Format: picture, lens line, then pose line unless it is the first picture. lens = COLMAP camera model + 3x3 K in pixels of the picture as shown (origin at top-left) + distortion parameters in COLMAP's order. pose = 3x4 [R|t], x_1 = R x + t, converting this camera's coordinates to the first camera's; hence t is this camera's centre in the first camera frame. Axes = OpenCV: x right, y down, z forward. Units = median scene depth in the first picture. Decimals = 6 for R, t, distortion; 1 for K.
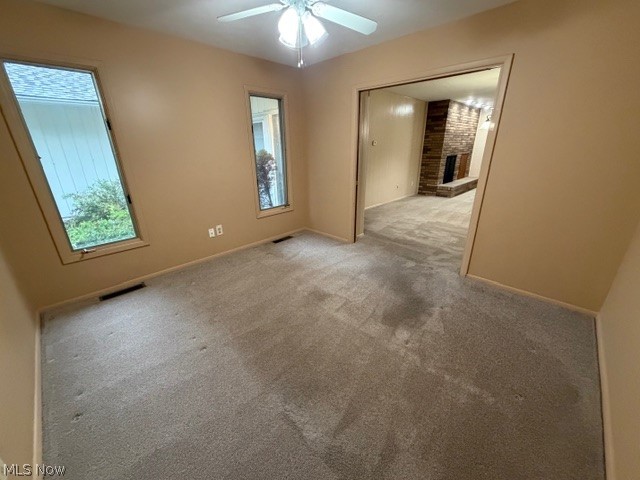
lens RADIAL K [[254.3, 0, 317.9], [0, 254.3, 239.6], [0, 0, 1]] dist [0.000767, -0.000009]
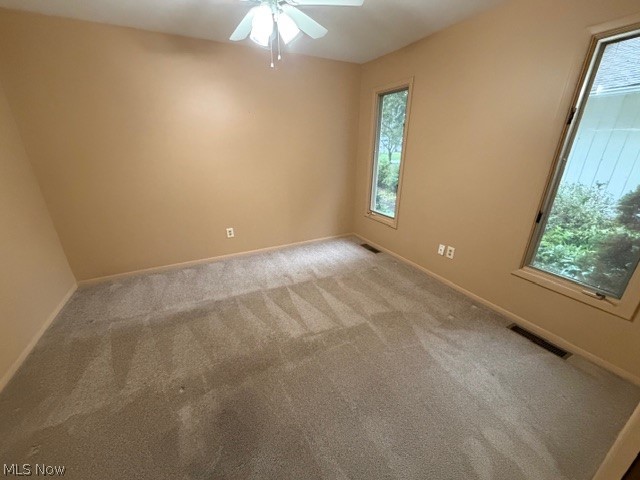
lens RADIAL K [[254.3, 0, 317.9], [0, 254.3, 239.6], [0, 0, 1]] dist [0.000767, -0.000009]
pose [[-0.332922, 0.350340, -0.875457, 0.503525], [-0.314179, 0.834158, 0.453290, -0.346953], [0.889075, 0.425961, -0.167639, 0.852960]]
